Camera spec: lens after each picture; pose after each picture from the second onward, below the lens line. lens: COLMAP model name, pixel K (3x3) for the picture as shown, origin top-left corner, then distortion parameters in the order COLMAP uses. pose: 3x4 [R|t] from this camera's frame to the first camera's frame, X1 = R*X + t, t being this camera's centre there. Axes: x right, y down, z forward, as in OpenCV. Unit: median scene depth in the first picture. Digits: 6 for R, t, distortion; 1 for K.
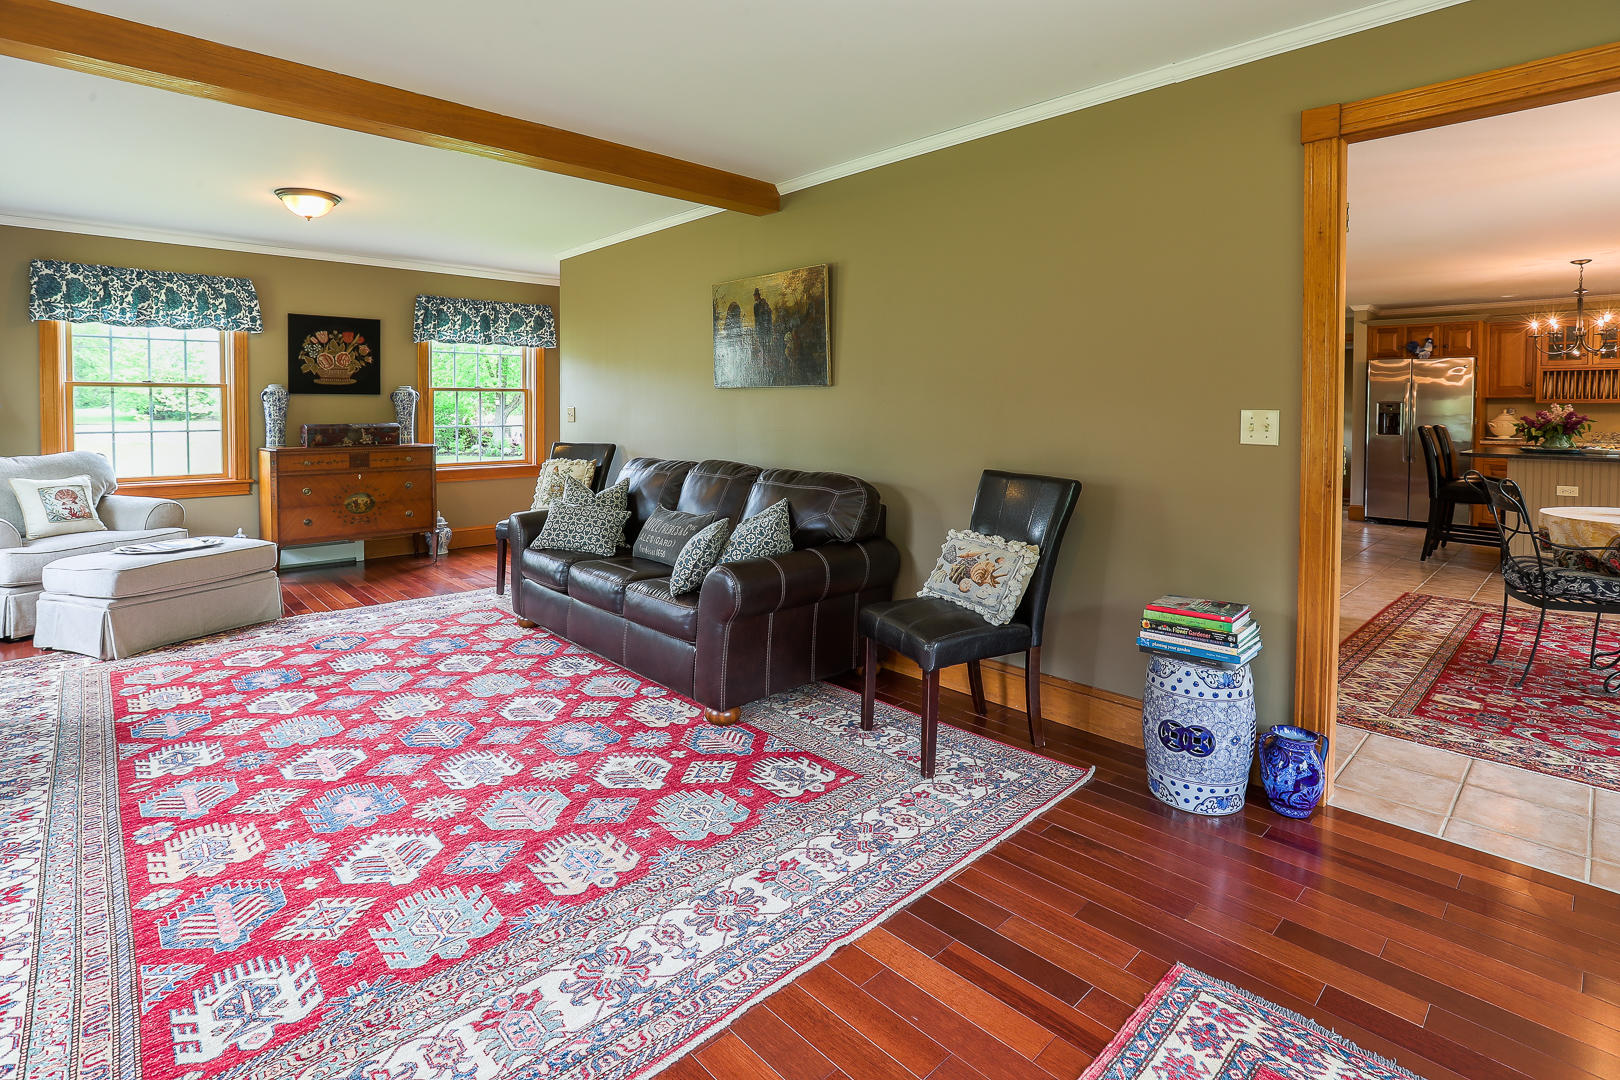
lens RADIAL K [[782.9, 0, 792.6], [0, 782.9, 538.8], [0, 0, 1]] dist [-0.009934, 0.000577]
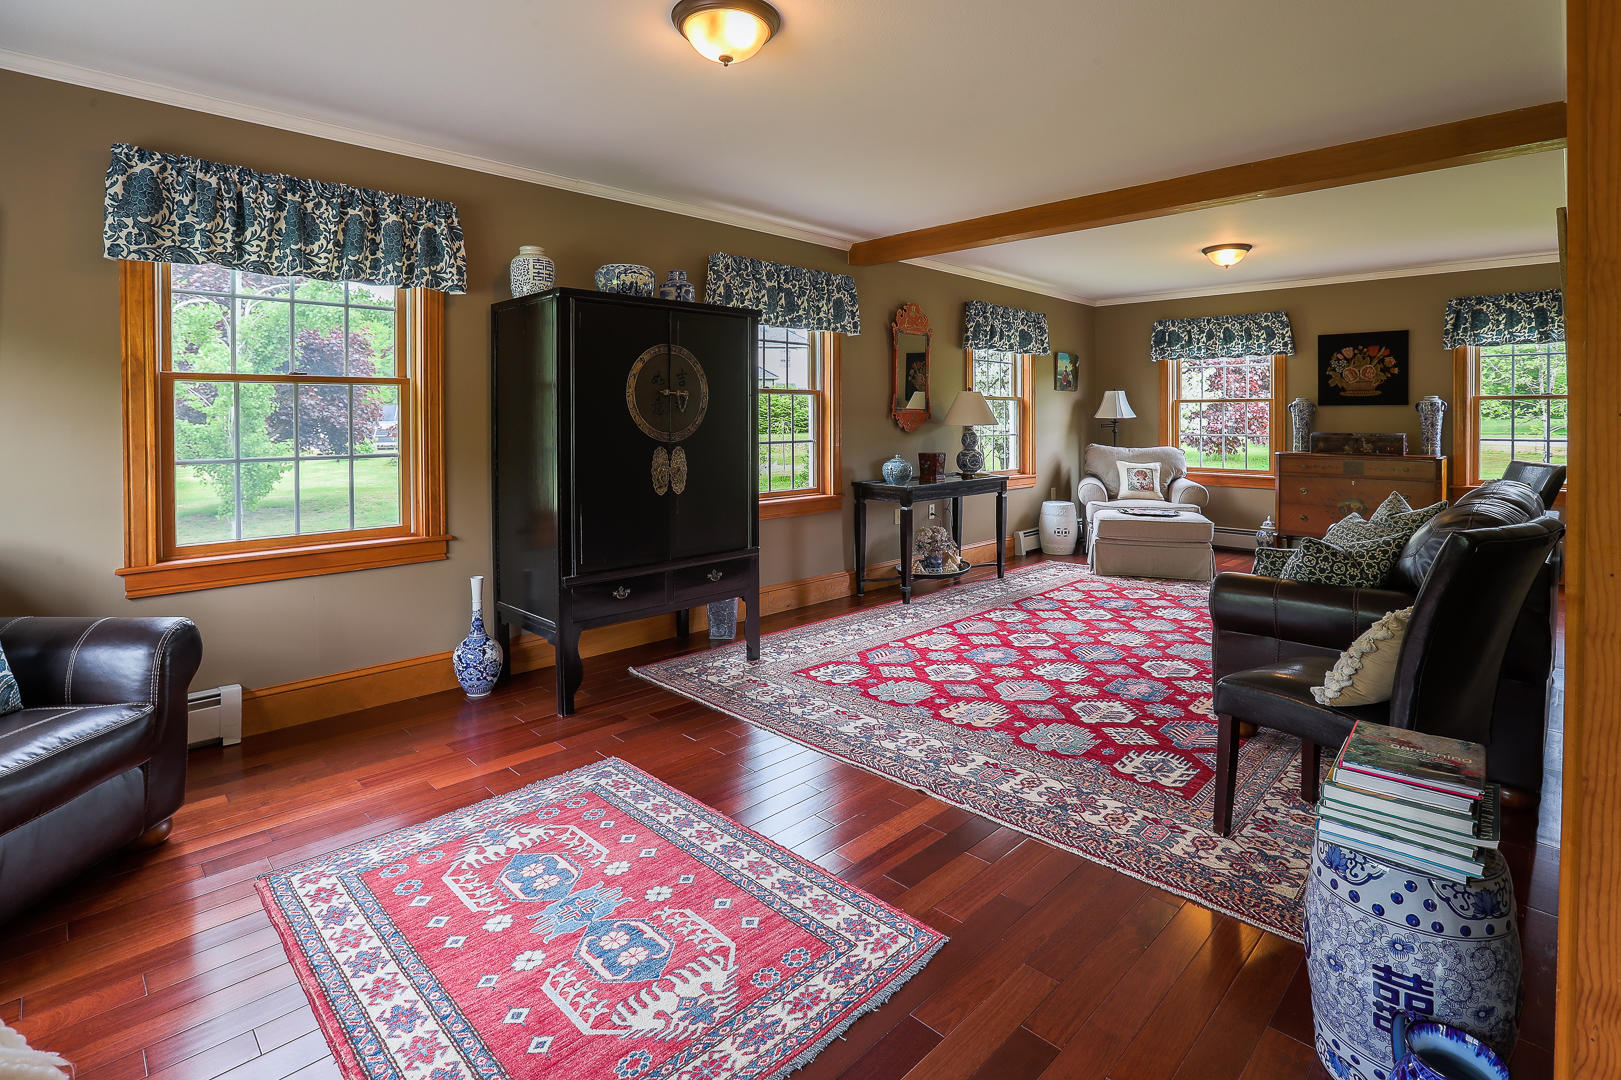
lens RADIAL K [[783.4, 0, 793.1], [0, 783.4, 538.8], [0, 0, 1]] dist [-0.009934, 0.000577]
pose [[0.018933, 0.145473, -0.989181, 0.563091], [-0.173403, 0.974843, 0.140045, -0.027111], [0.984669, 0.168876, 0.043682, 0.264905]]
